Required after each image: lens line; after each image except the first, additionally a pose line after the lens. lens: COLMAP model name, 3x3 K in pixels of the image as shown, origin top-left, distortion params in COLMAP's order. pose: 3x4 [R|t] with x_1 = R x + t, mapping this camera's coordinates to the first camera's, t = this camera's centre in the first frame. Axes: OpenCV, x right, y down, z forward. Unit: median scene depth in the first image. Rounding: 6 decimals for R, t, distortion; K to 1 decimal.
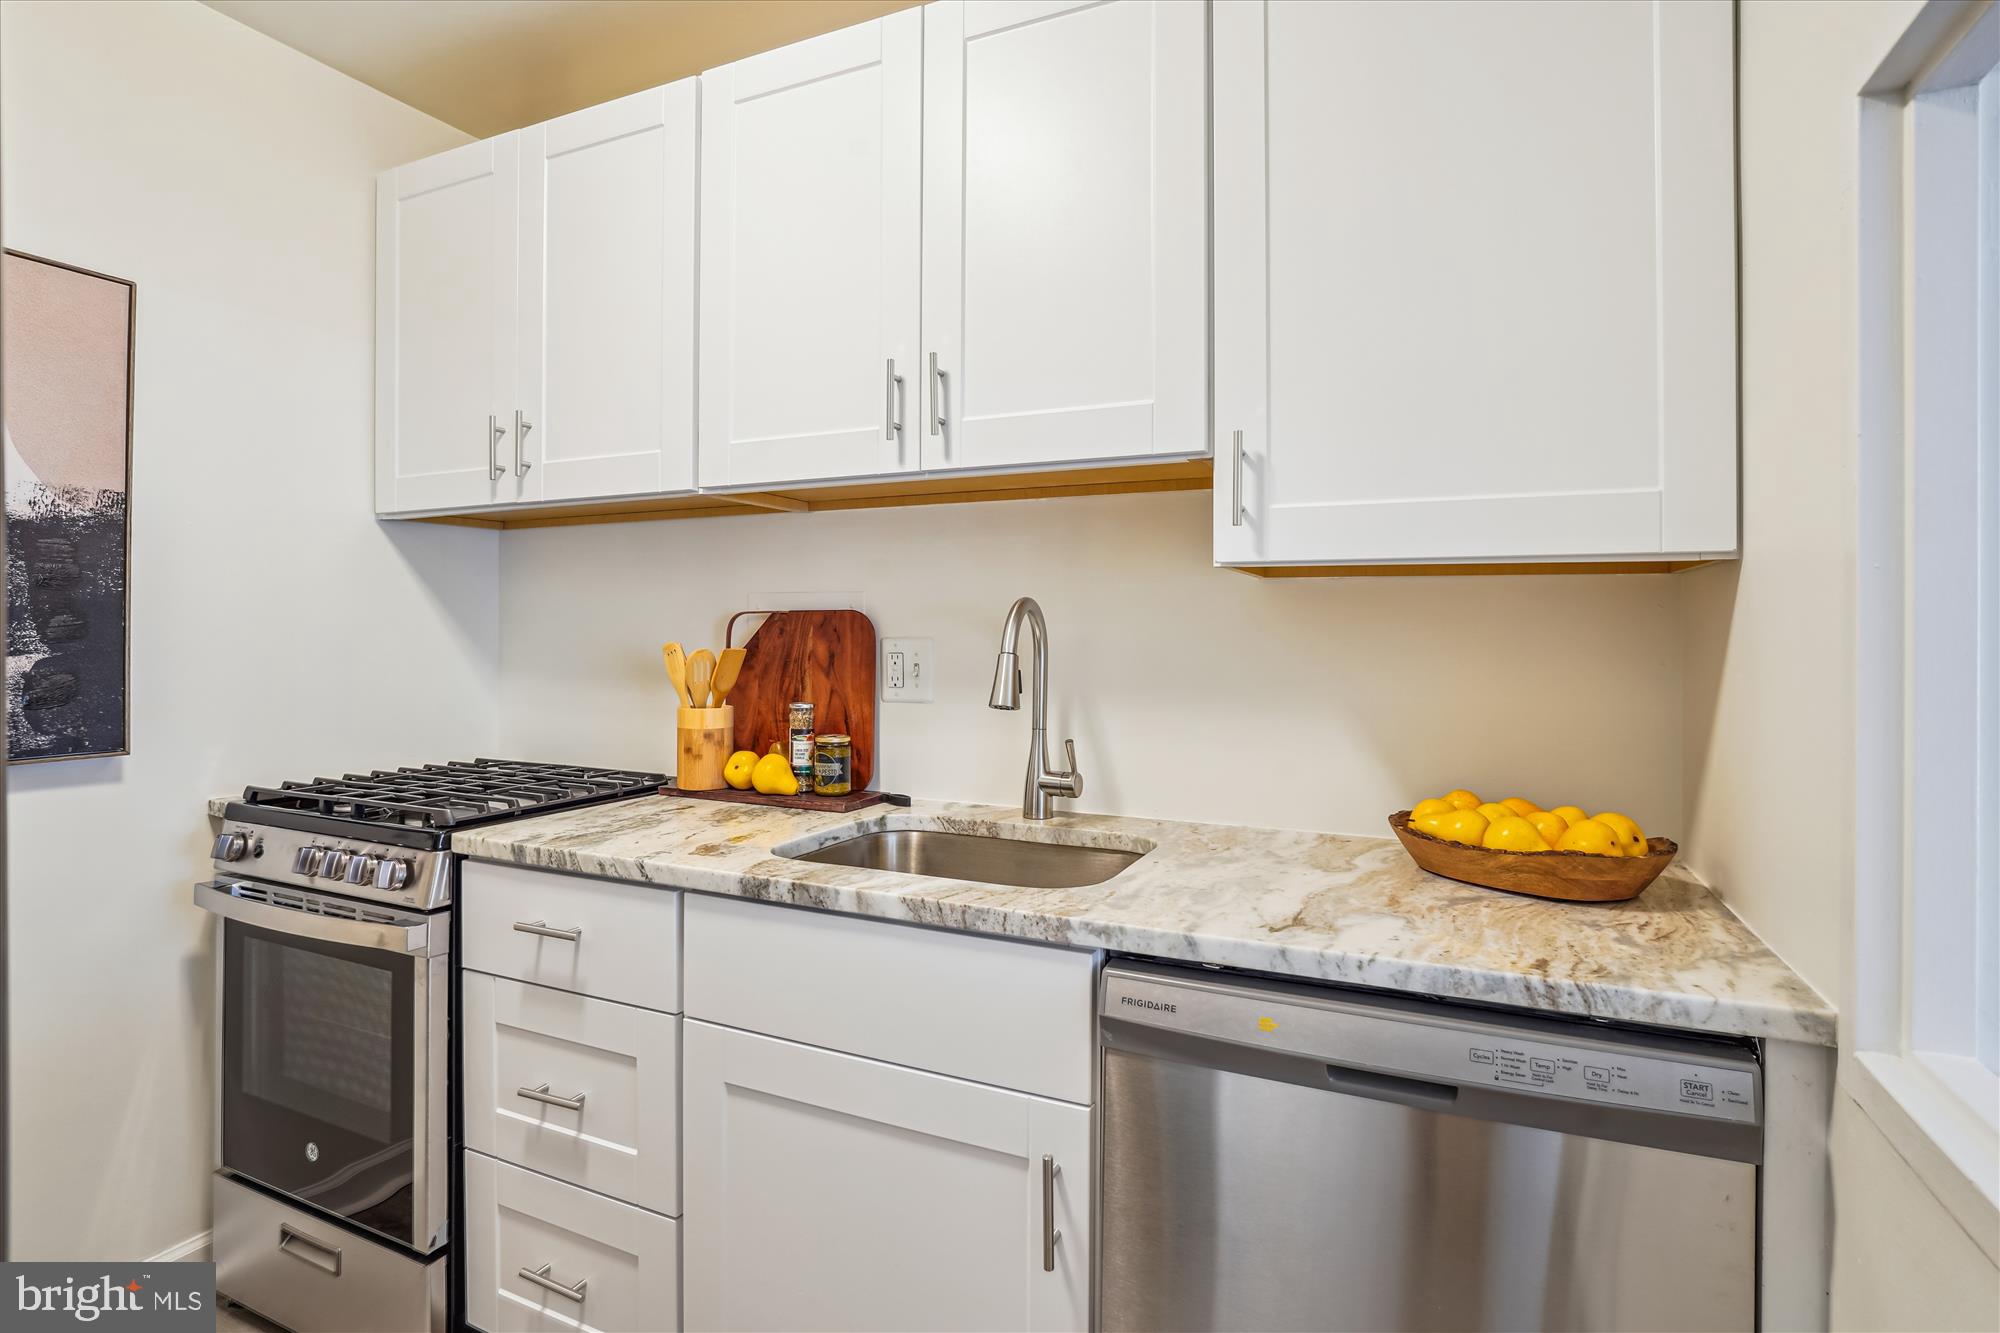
lens RADIAL K [[982.1, 0, 1001.3], [0, 982.1, 637.0], [0, 0, 1]] dist [-0.041839, 0.016244]
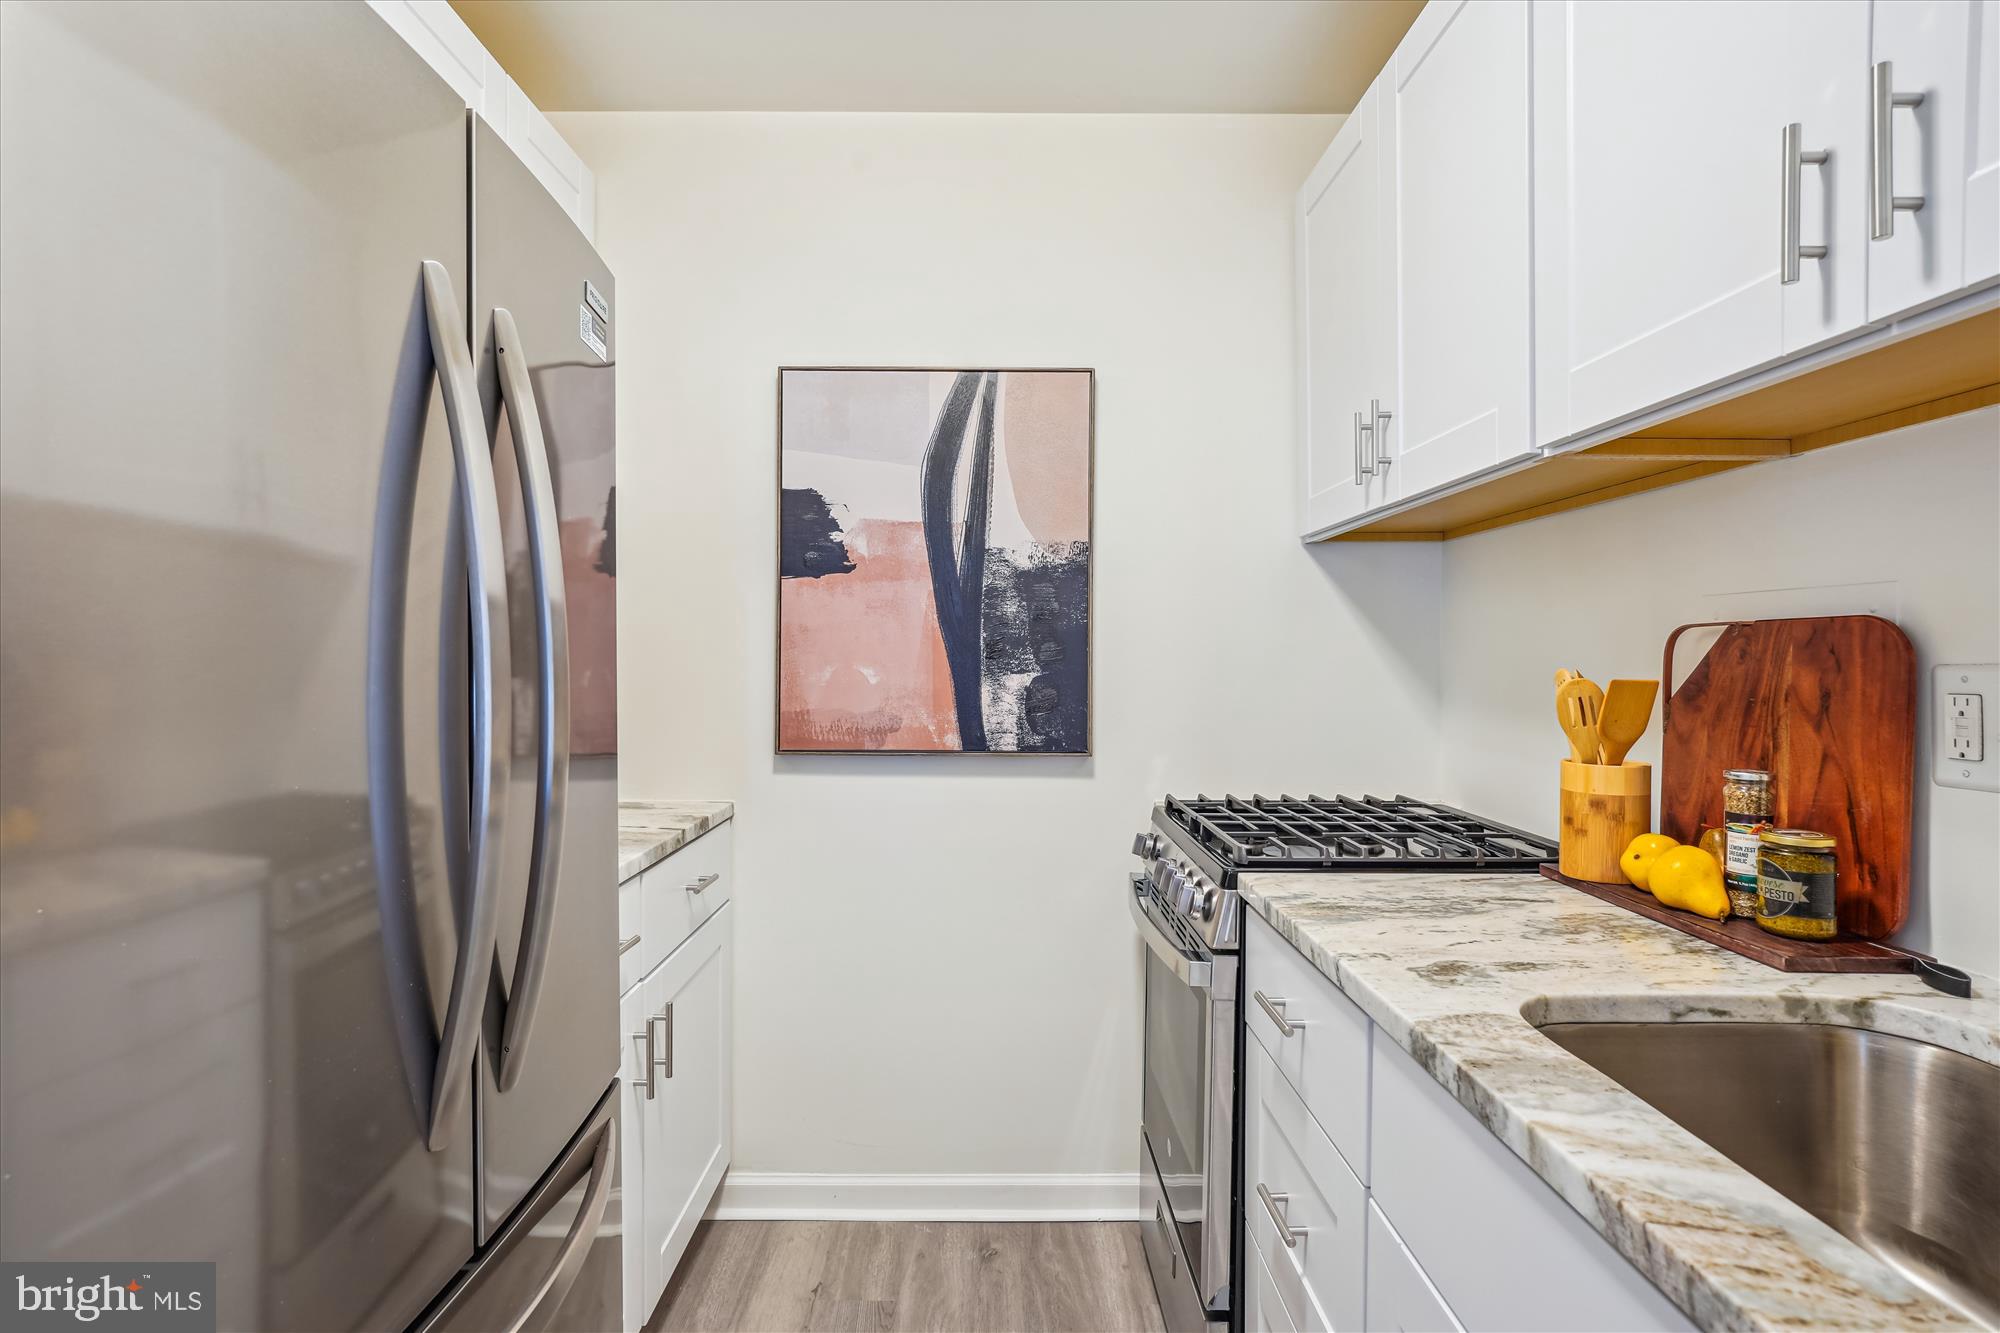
lens RADIAL K [[966.5, 0, 1007.1], [0, 966.5, 664.3], [0, 0, 1]] dist [-0.024949, 0.014961]
pose [[0.432275, 0.005709, -0.901724, 0.135356], [-0.005340, 0.999979, 0.003772, 0.001312], [0.901726, 0.003184, 0.432296, 0.332237]]
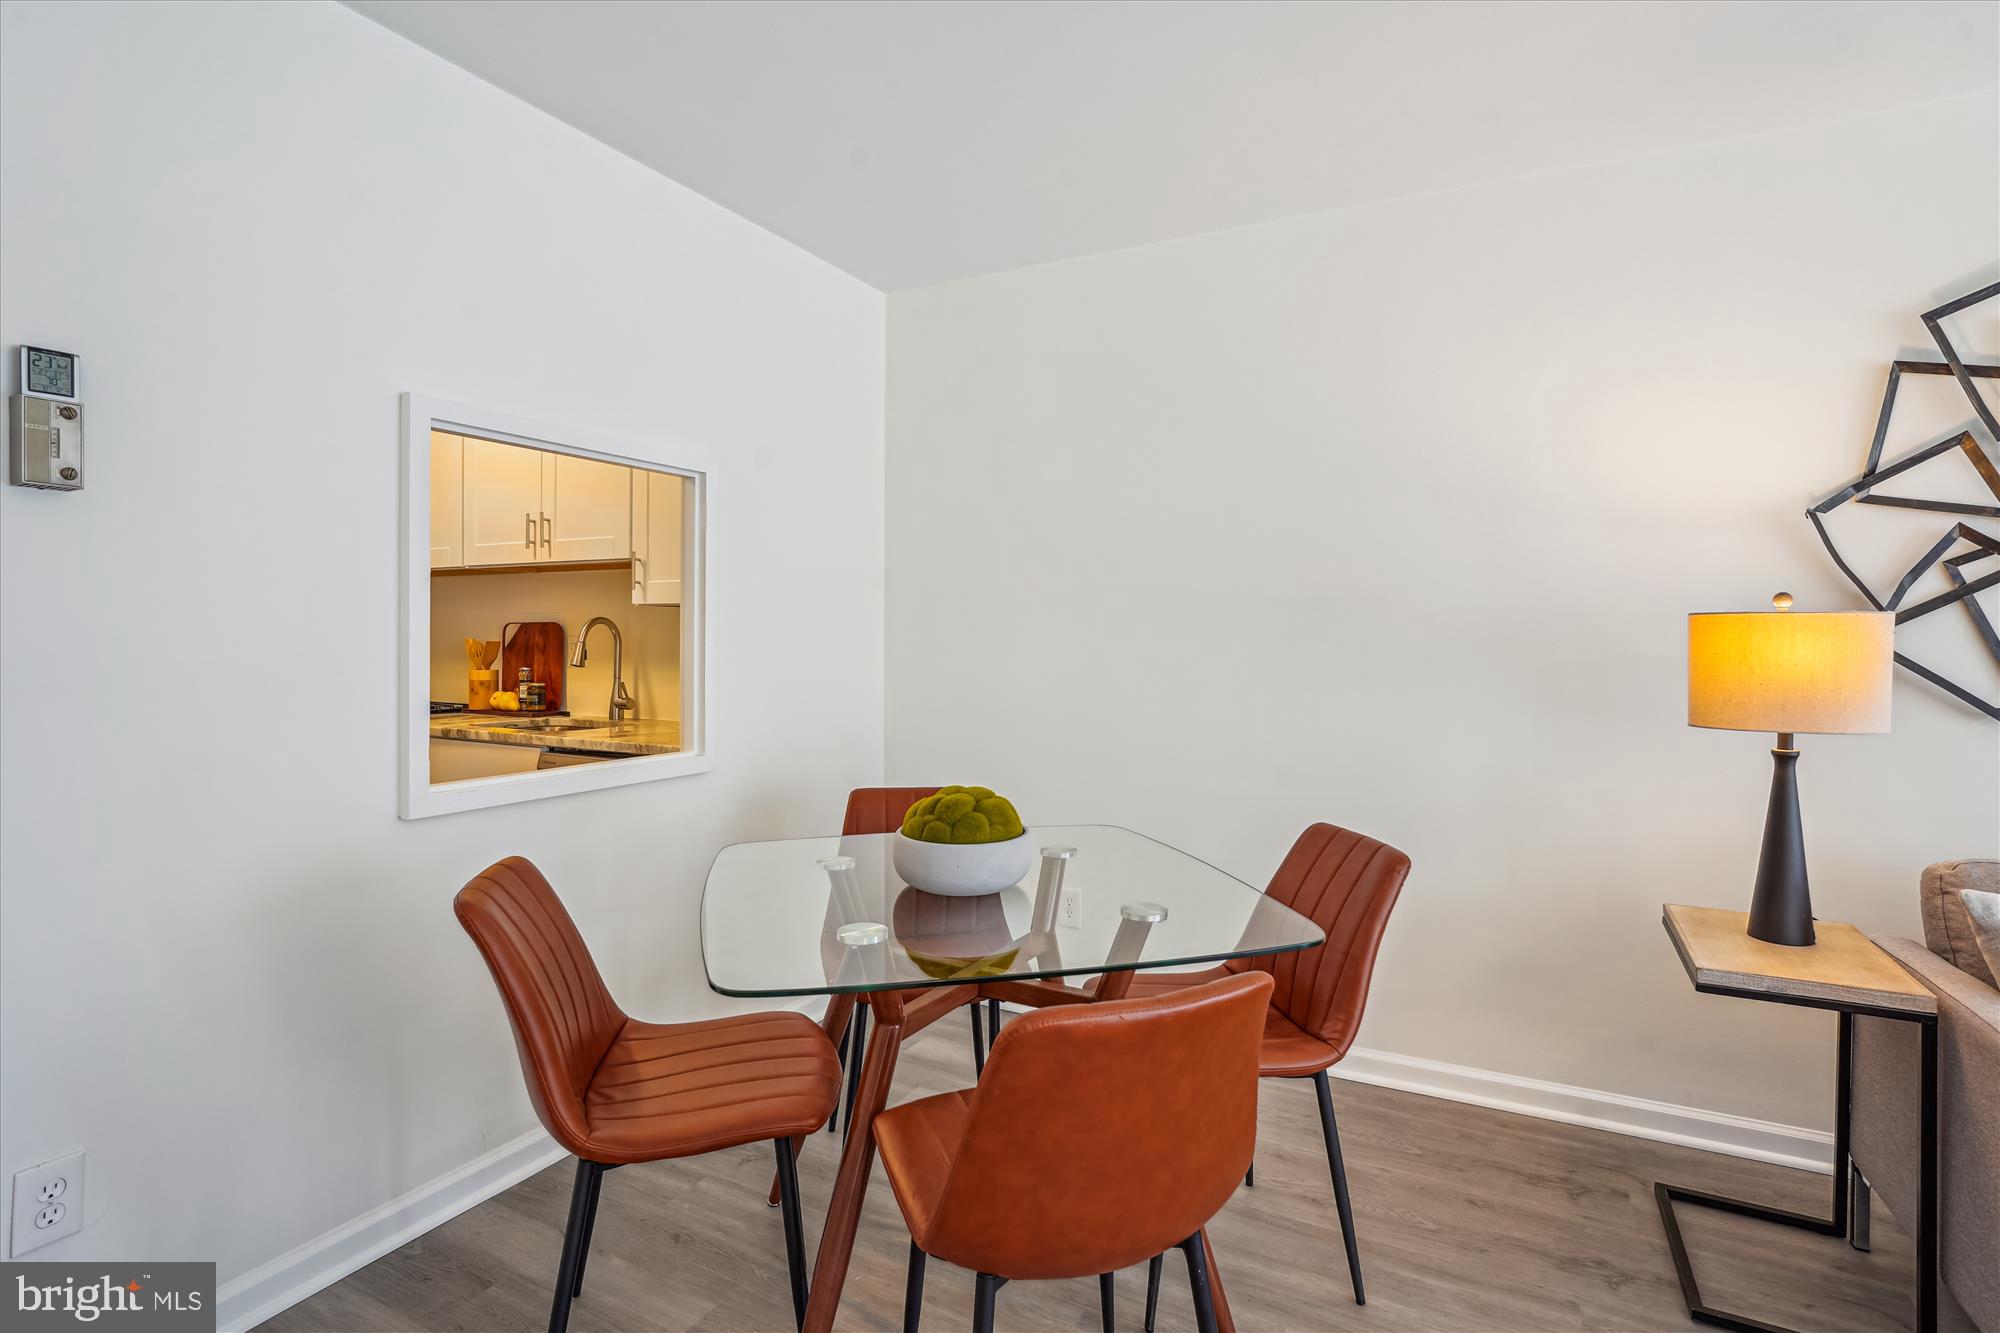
lens RADIAL K [[982.1, 0, 1001.3], [0, 982.1, 637.0], [0, 0, 1]] dist [-0.041839, 0.016244]
pose [[0.998568, 0.000444, -0.053504, 0.915757], [-0.000638, 0.999993, -0.003601, 0.010366], [0.053502, 0.003630, 0.998561, -0.998221]]
